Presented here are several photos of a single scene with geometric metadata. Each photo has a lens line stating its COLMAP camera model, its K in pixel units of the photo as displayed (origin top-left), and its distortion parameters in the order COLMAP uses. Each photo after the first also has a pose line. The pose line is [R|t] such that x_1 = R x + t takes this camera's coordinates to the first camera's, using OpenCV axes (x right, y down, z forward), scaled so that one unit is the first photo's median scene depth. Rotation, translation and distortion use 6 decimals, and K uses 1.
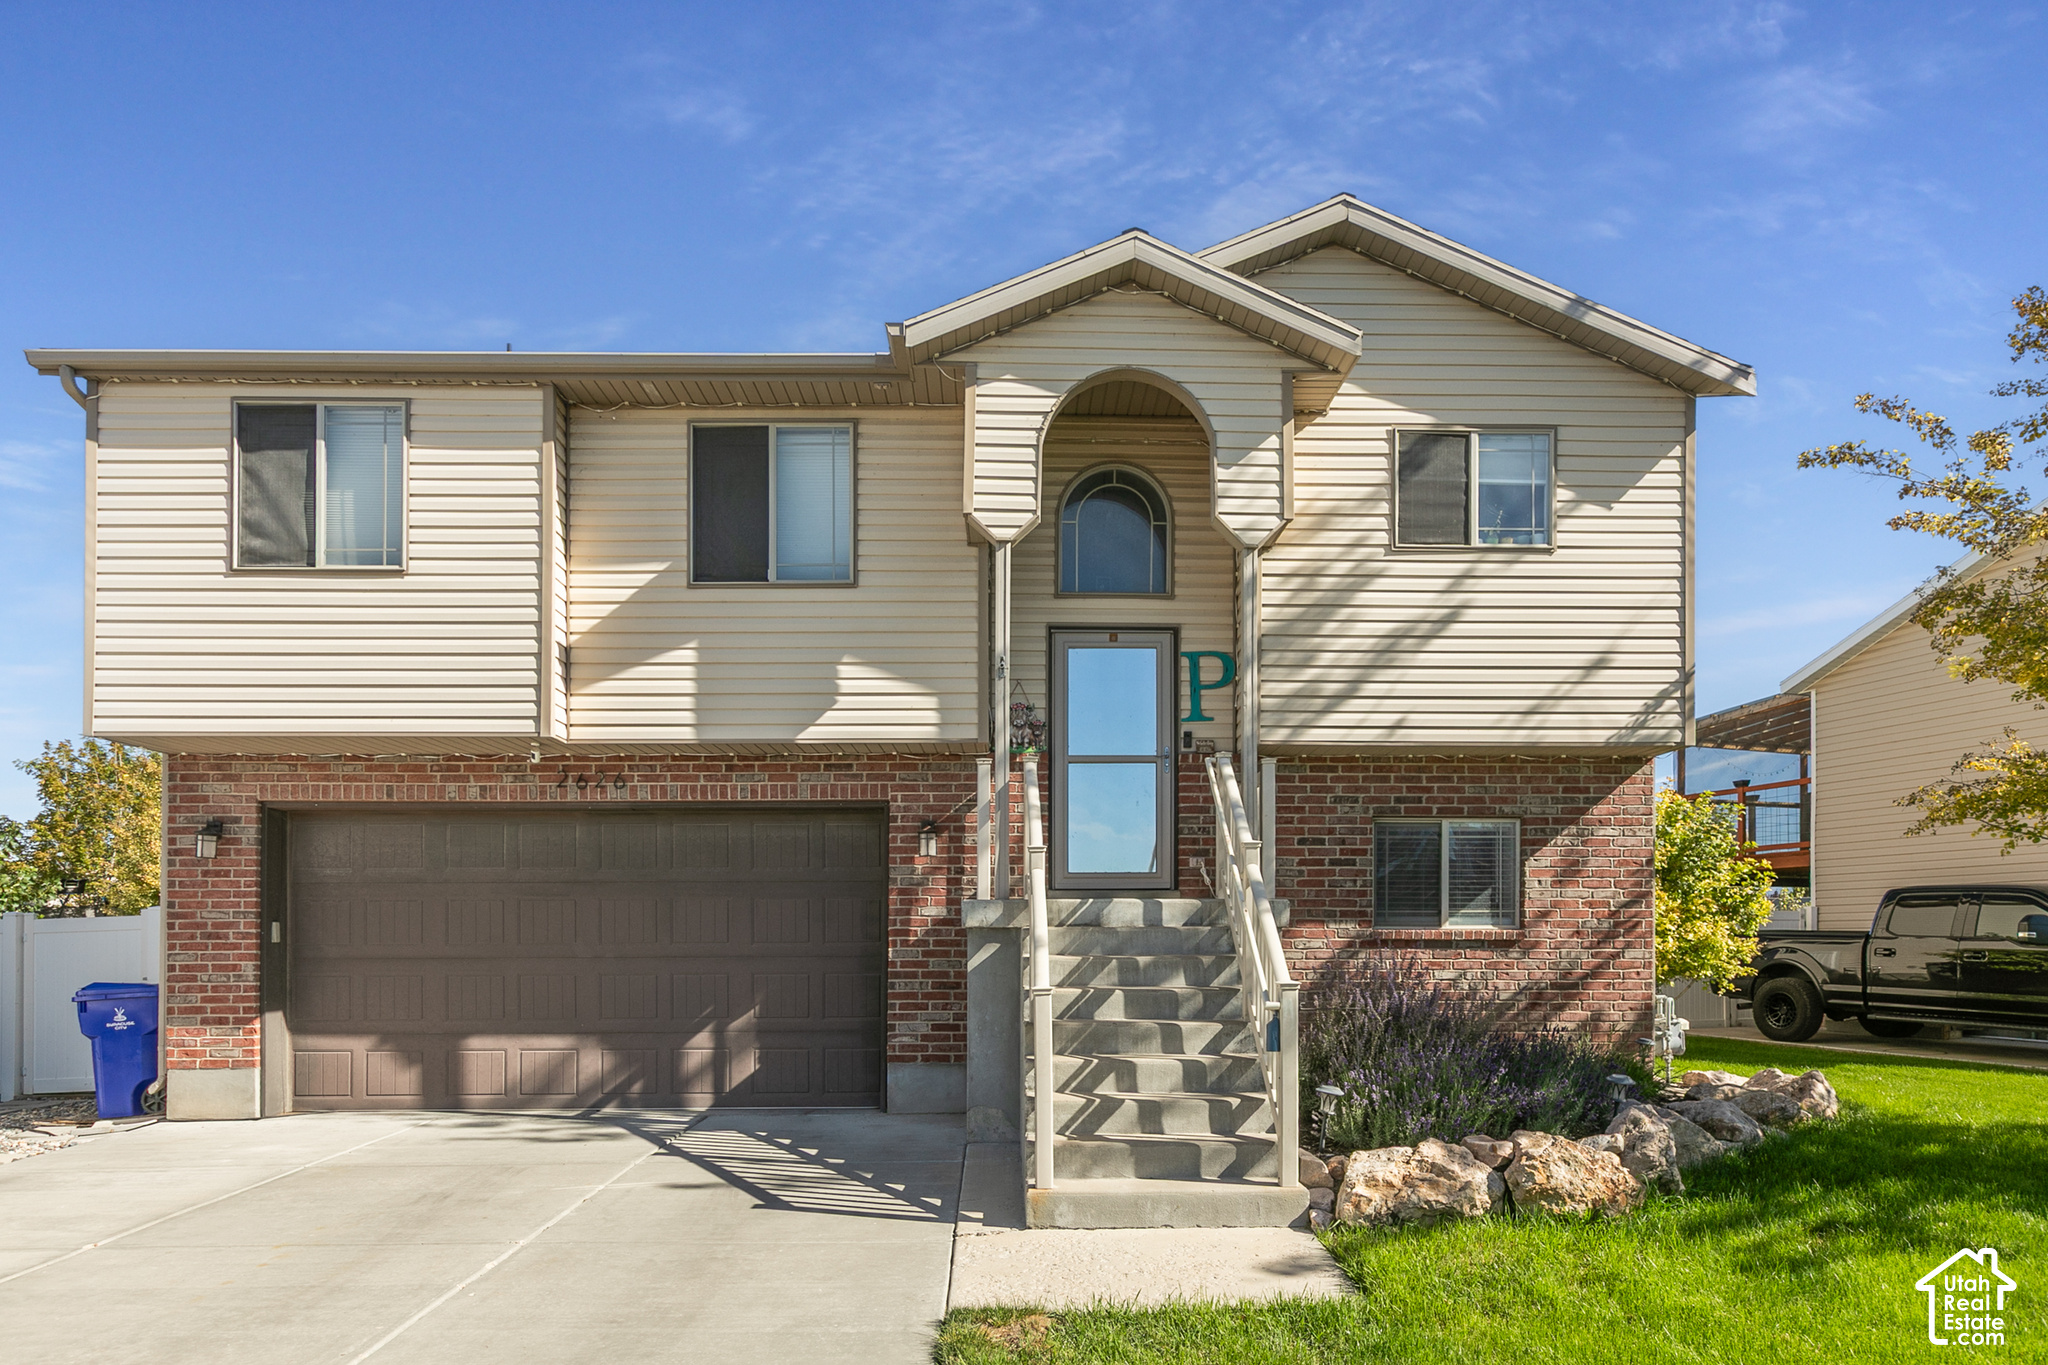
lens RADIAL K [[1237.0, 0, 1020.0], [0, 1237.0, 817.4], [0, 0, 1]] dist [-0.004000, 0.001564]
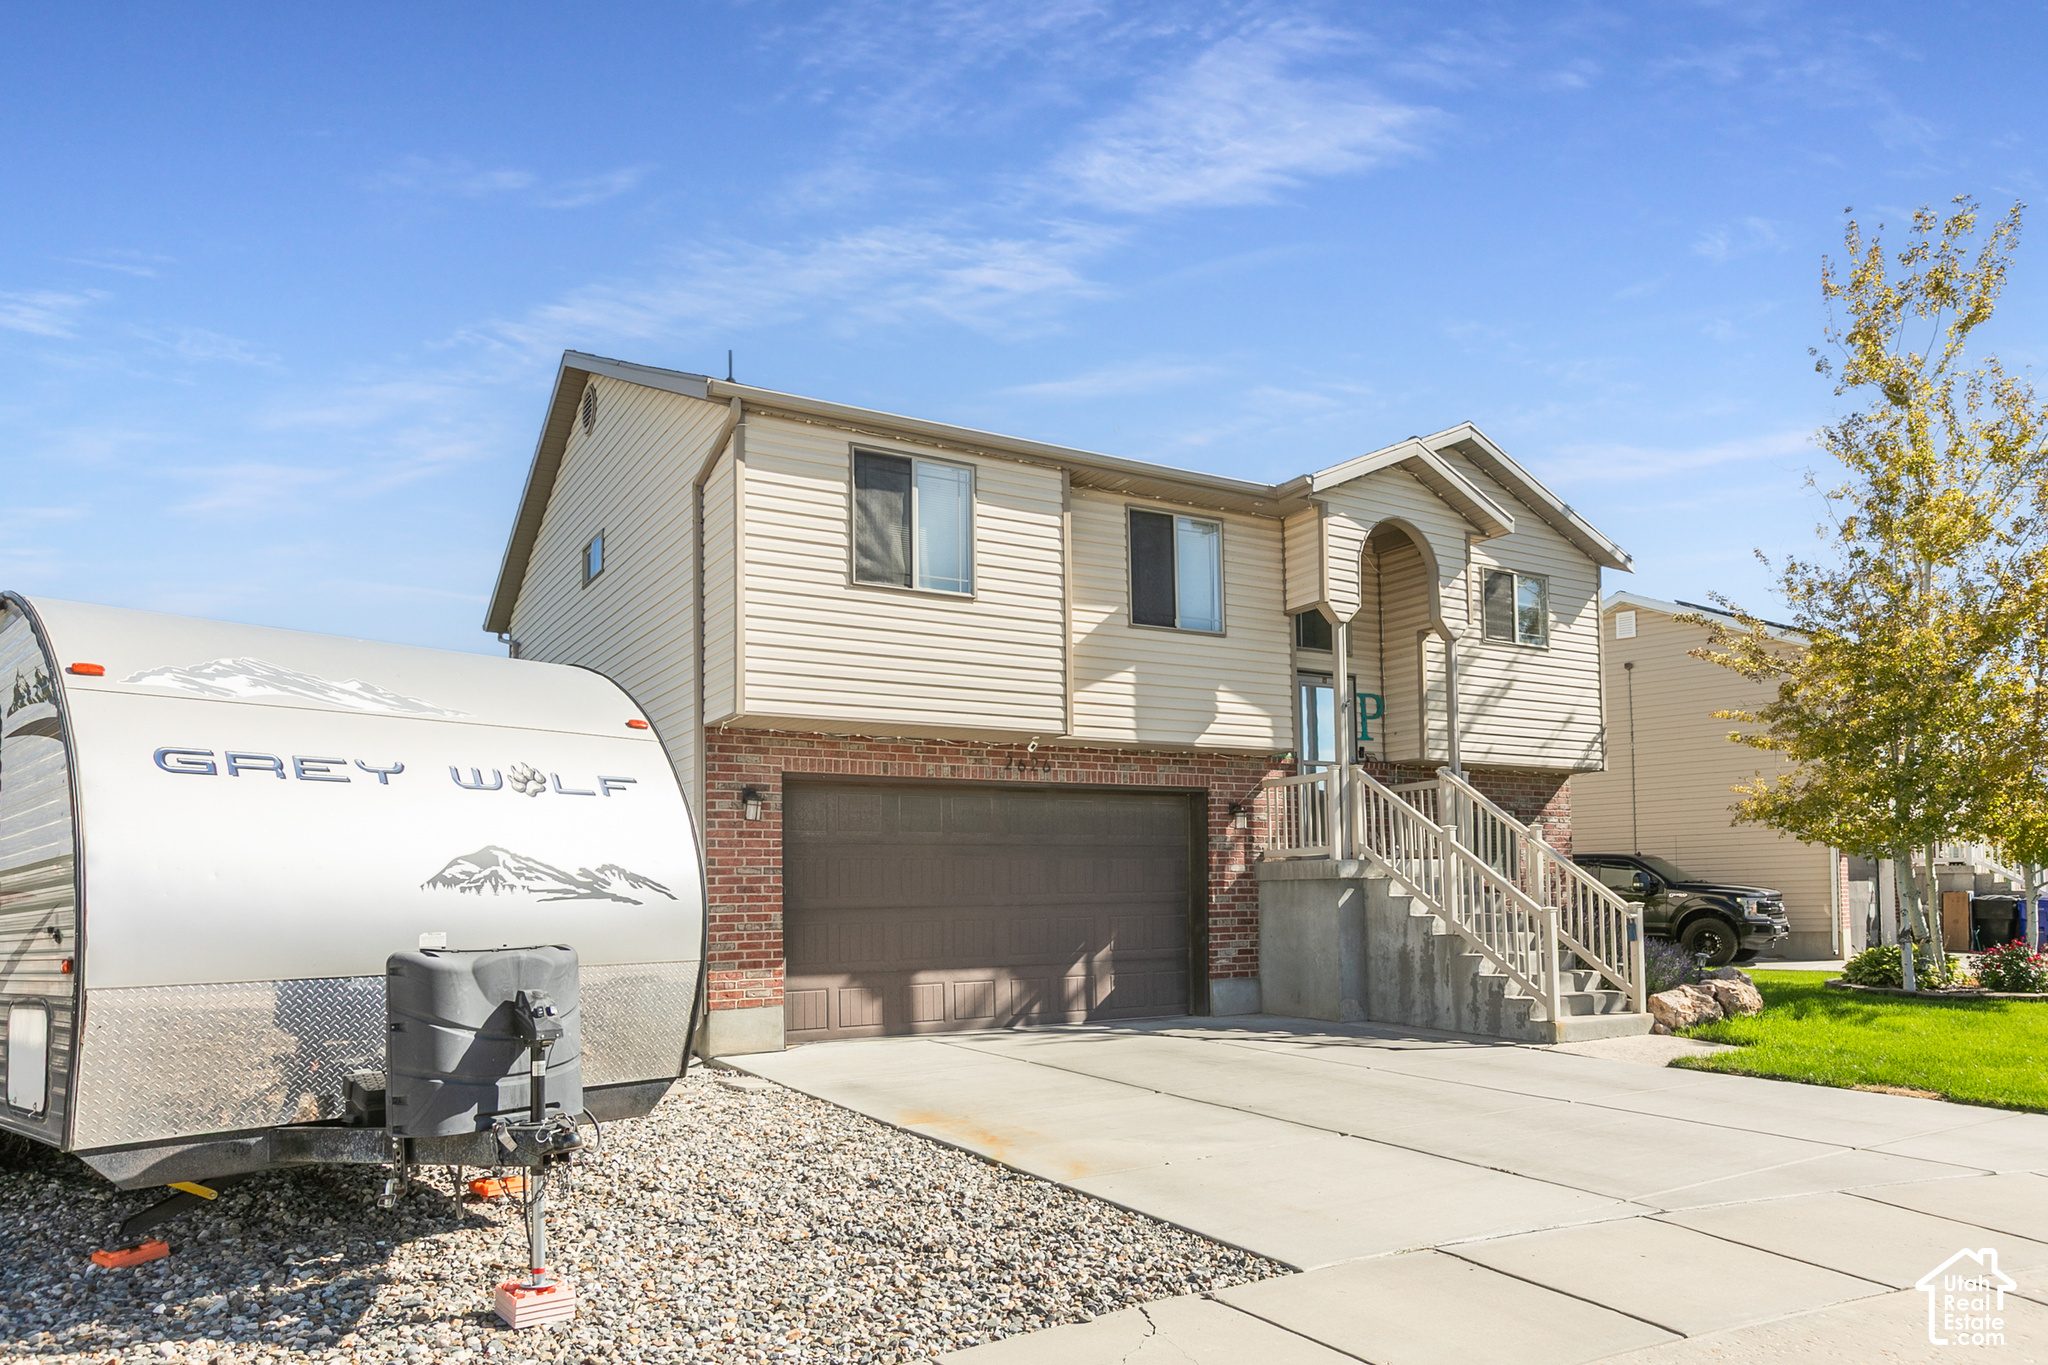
lens RADIAL K [[1344.2, 0, 1024.0], [0, 1344.2, 682.5], [0, 0, 1]] dist [-0.001270, -0.000009]
pose [[0.865474, 0.069433, 0.496118, -1.066553], [-0.034271, 0.996234, -0.079640, -0.004064], [-0.499779, 0.051924, 0.864595, -0.207509]]
